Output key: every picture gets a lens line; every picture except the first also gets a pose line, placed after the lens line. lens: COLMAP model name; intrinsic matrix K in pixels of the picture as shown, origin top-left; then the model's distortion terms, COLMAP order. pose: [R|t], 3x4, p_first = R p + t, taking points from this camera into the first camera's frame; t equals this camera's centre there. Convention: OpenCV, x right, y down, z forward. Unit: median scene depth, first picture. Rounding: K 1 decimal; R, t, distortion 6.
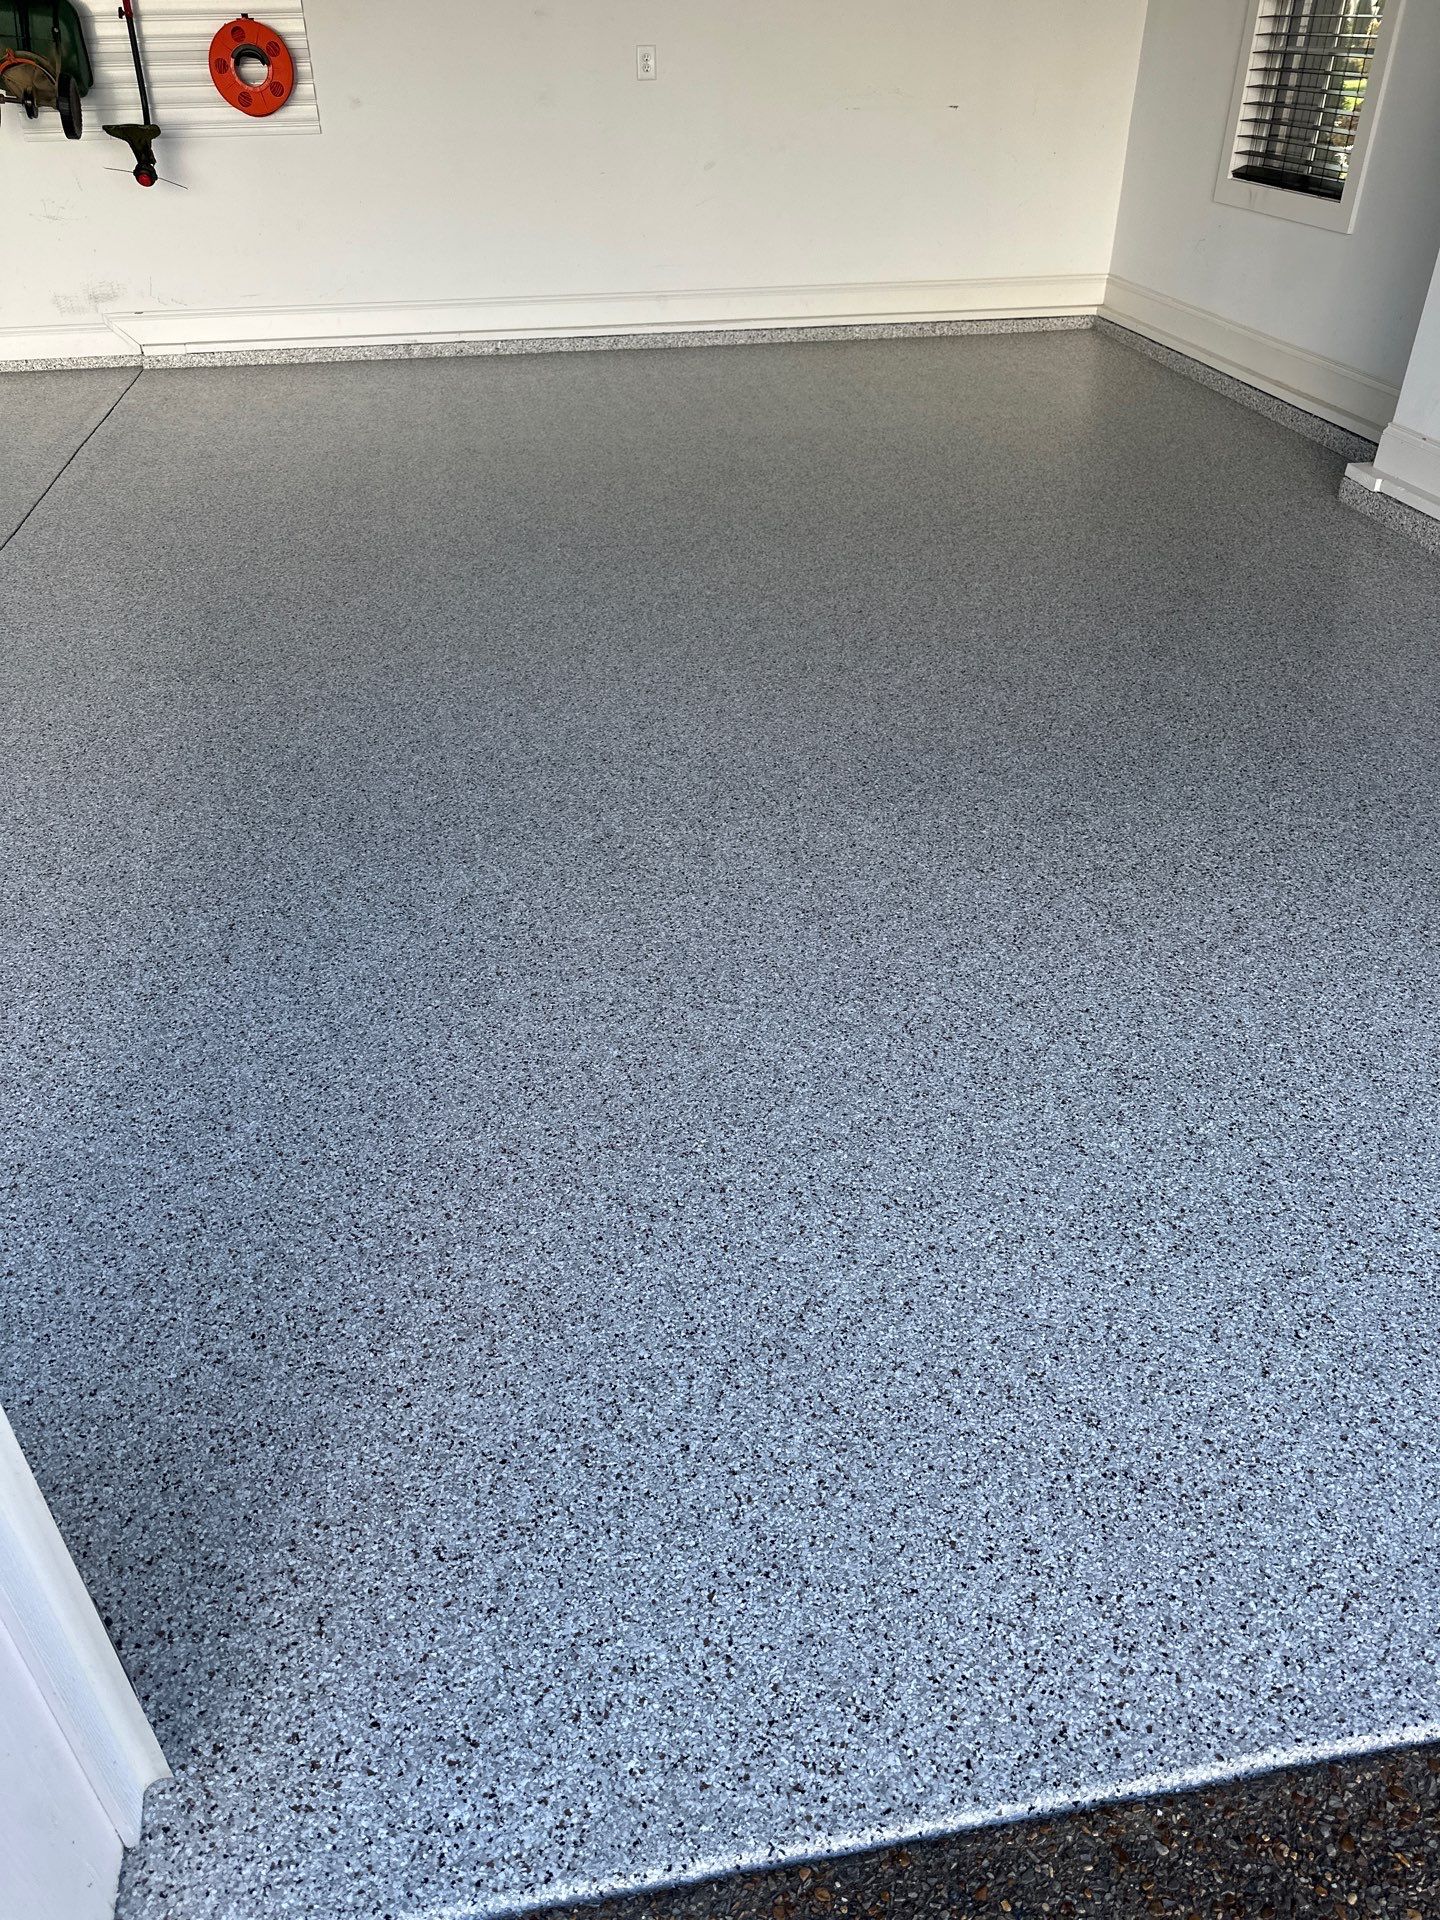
lens RADIAL K [[1358.6, 0, 713.8], [0, 1358.6, 946.2], [0, 0, 1]] dist [0.032603, -0.043868]
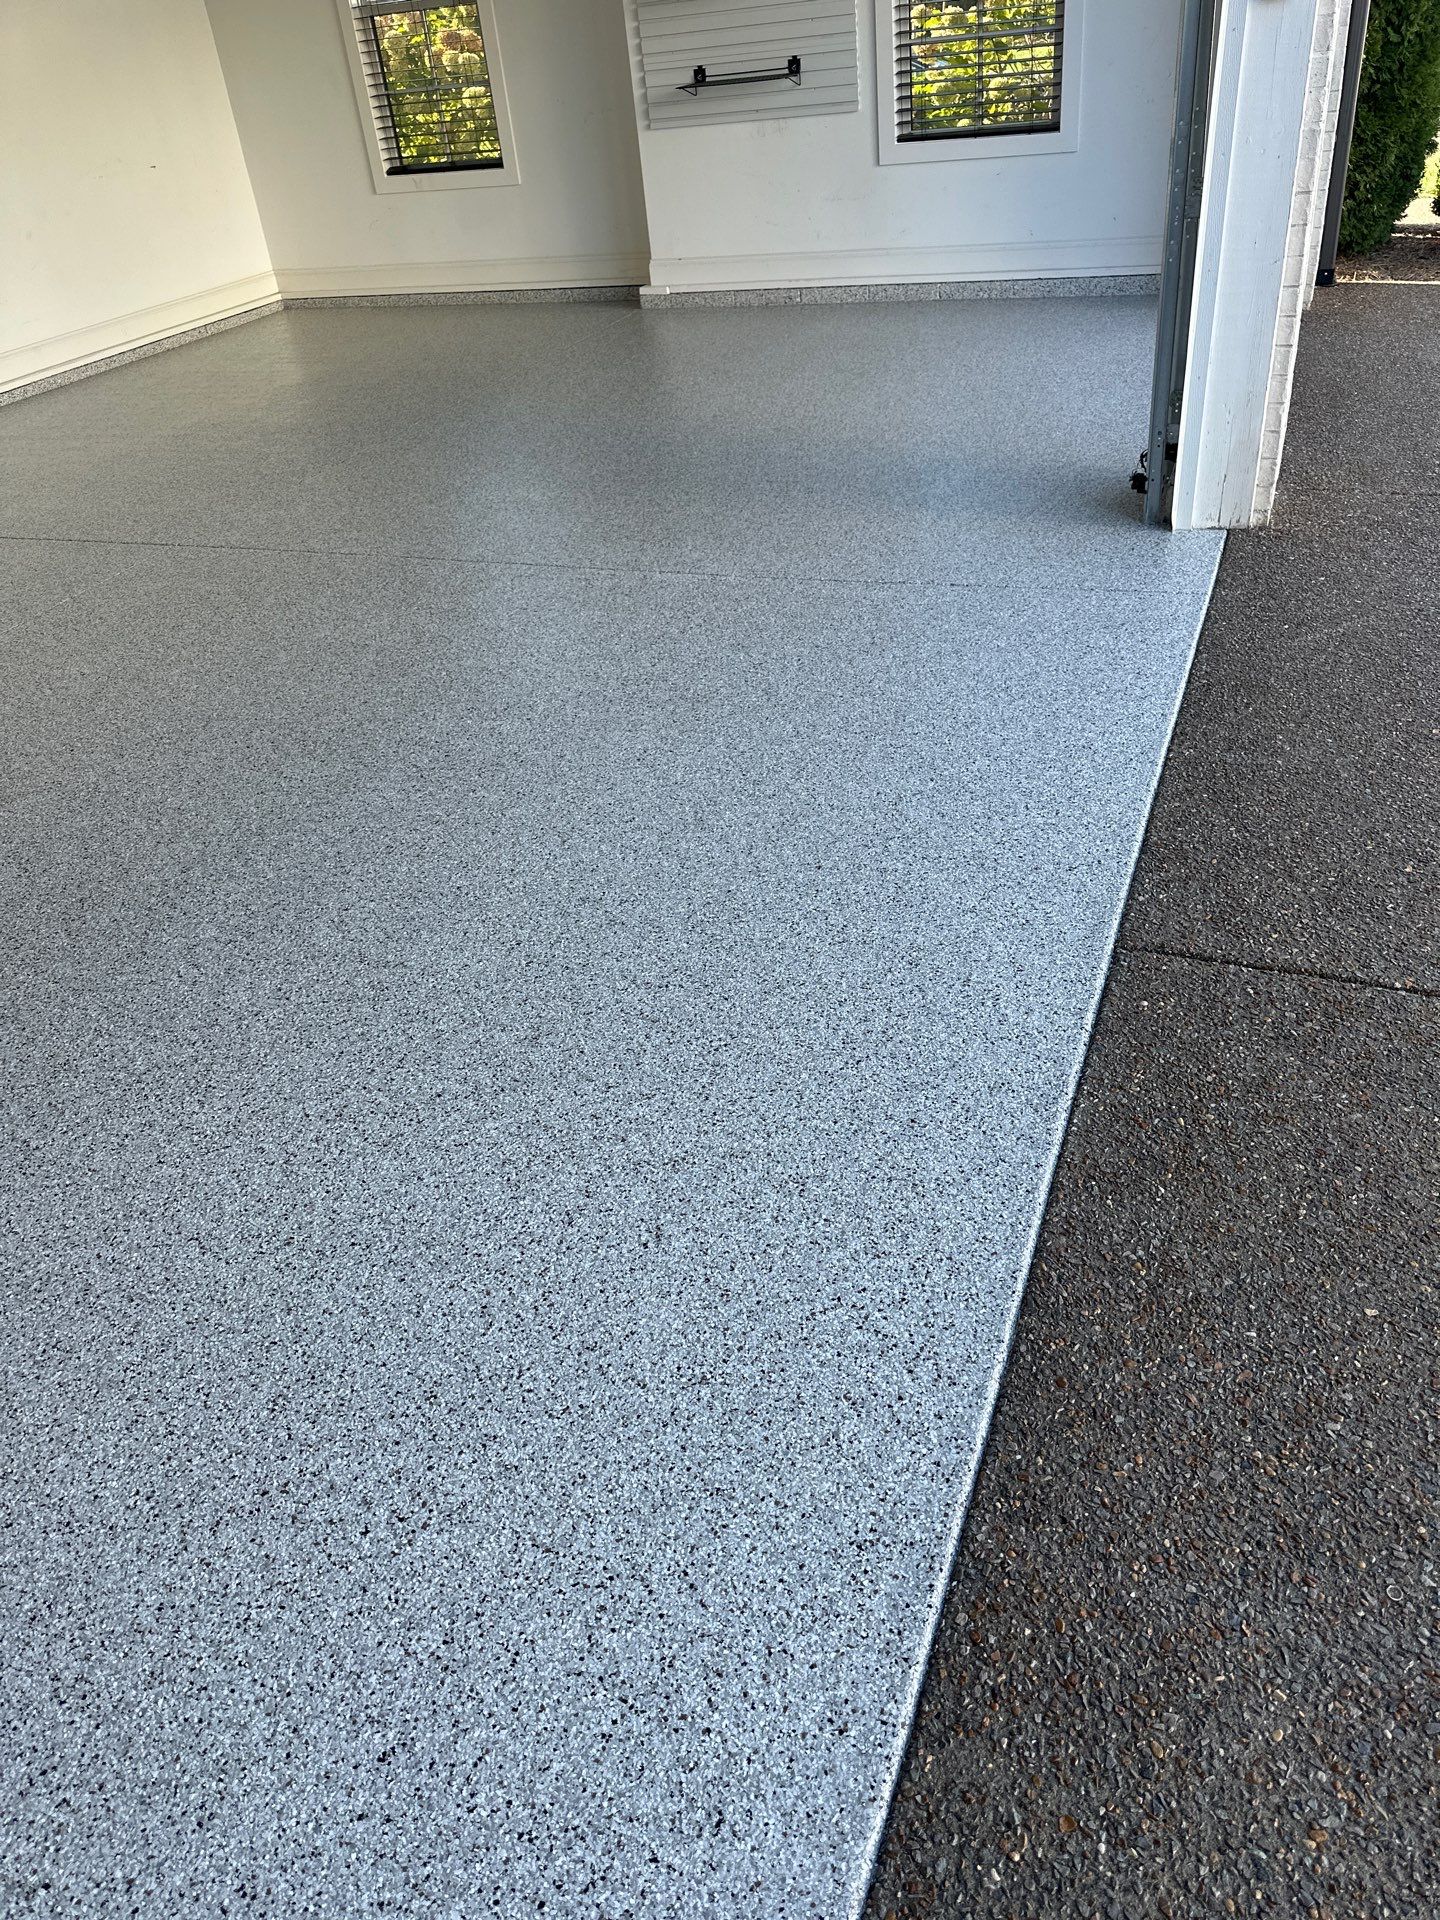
lens RADIAL K [[1358.6, 0, 713.4], [0, 1358.6, 929.5], [0, 0, 1]] dist [0.032603, -0.043868]
pose [[0.506557, -0.511953, 0.693761, -2.723823], [0.556695, 0.808639, 0.190248, 0.119371], [-0.658400, 0.289842, 0.694623, -0.220145]]
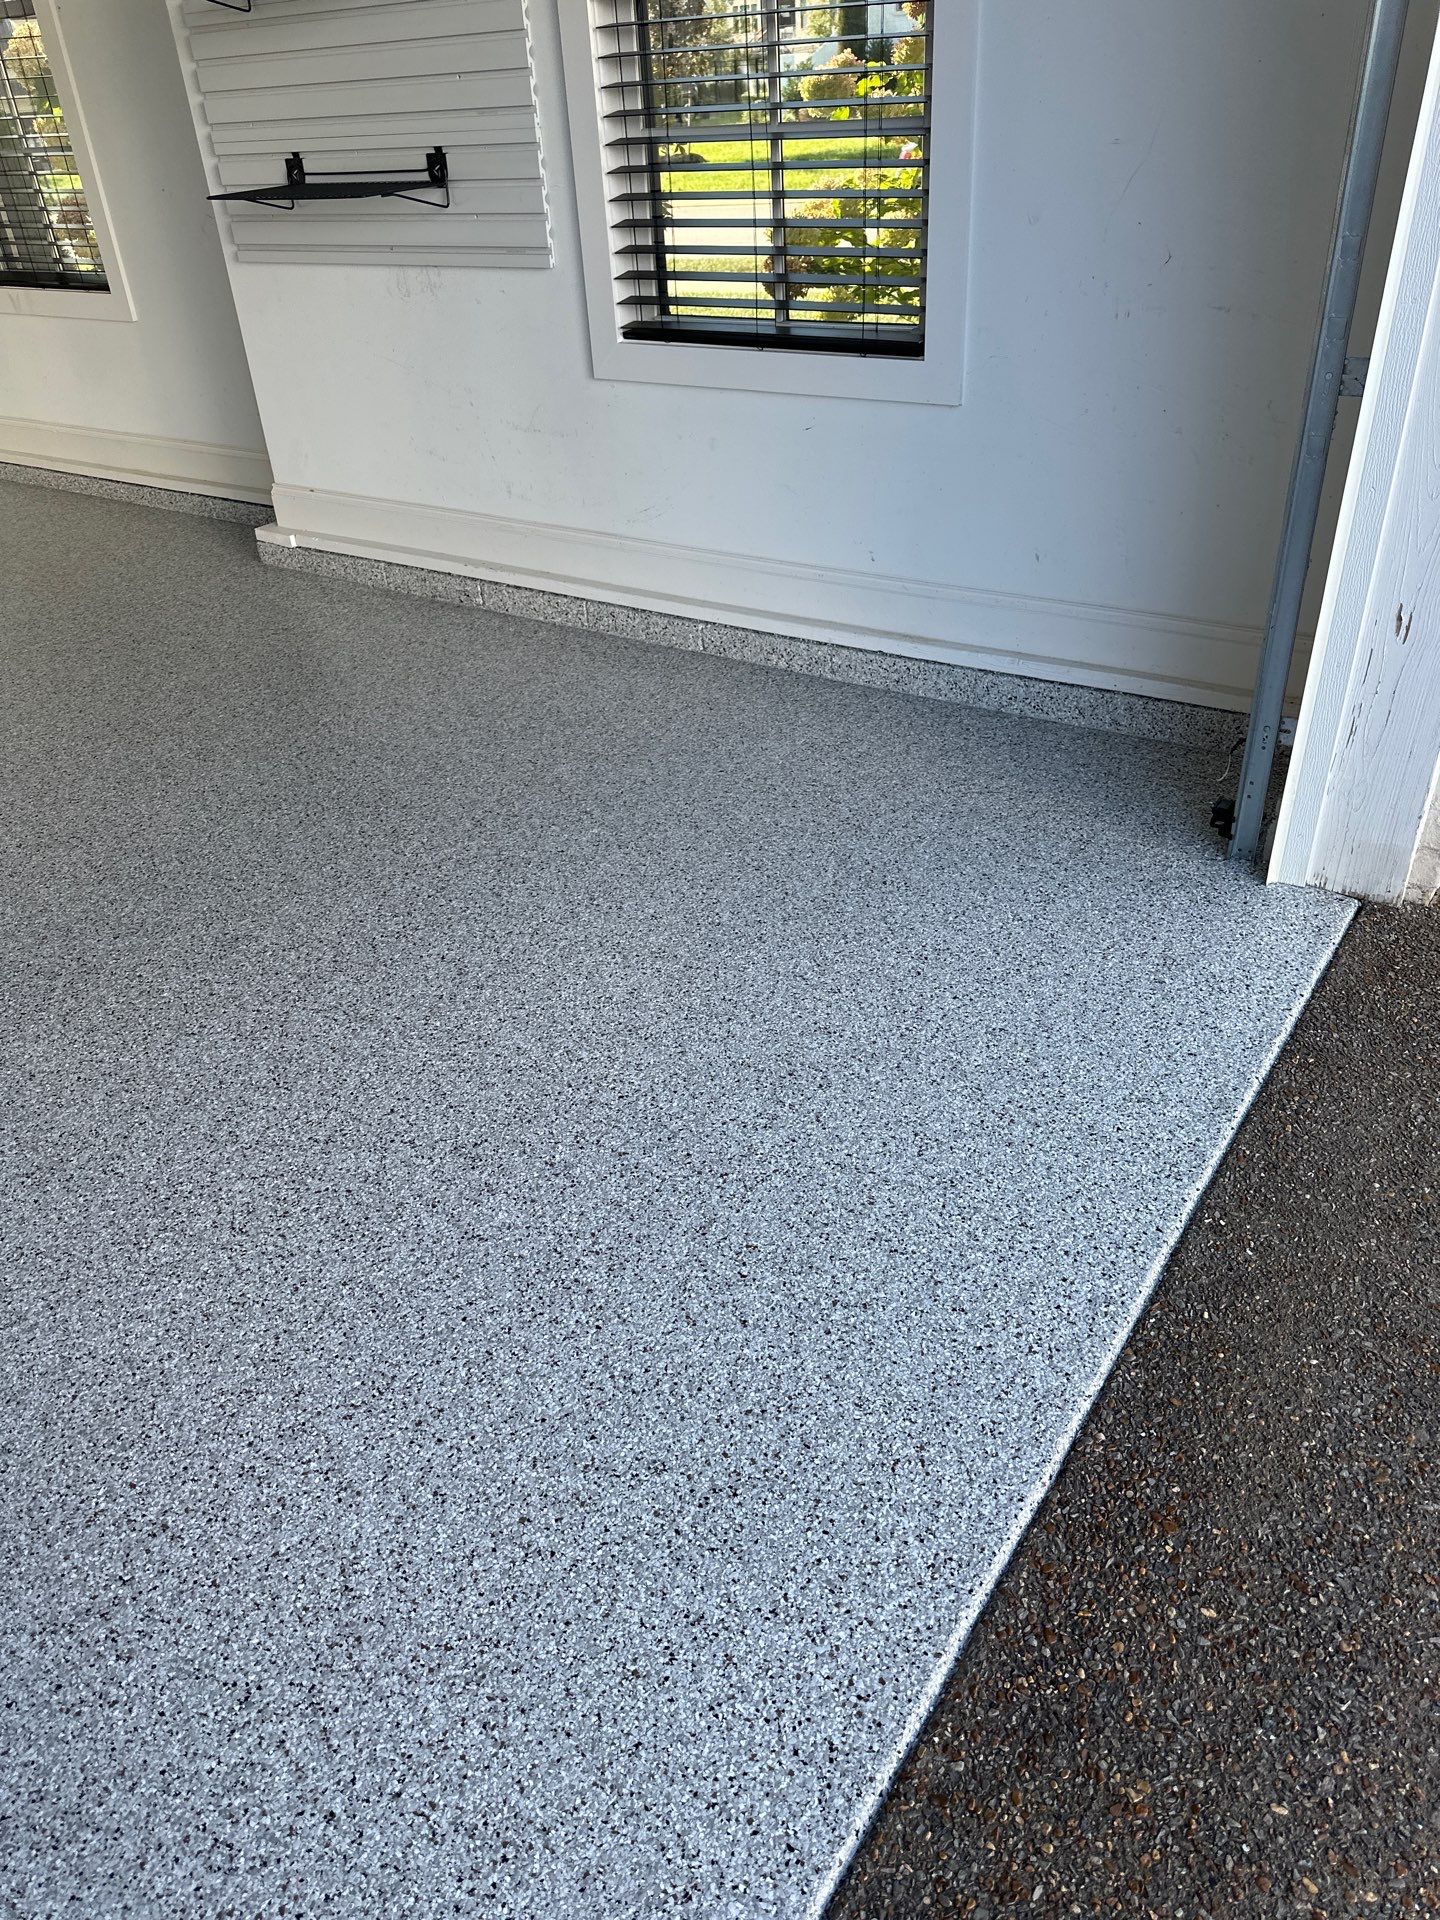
lens RADIAL K [[1358.6, 0, 713.0], [0, 1358.6, 940.1], [0, 0, 1]] dist [0.032603, -0.043868]
pose [[0.685154, -0.418222, 0.596368, -0.105351], [0.449365, 0.887060, 0.105814, -0.067930], [-0.573267, 0.195488, 0.795707, 0.083898]]
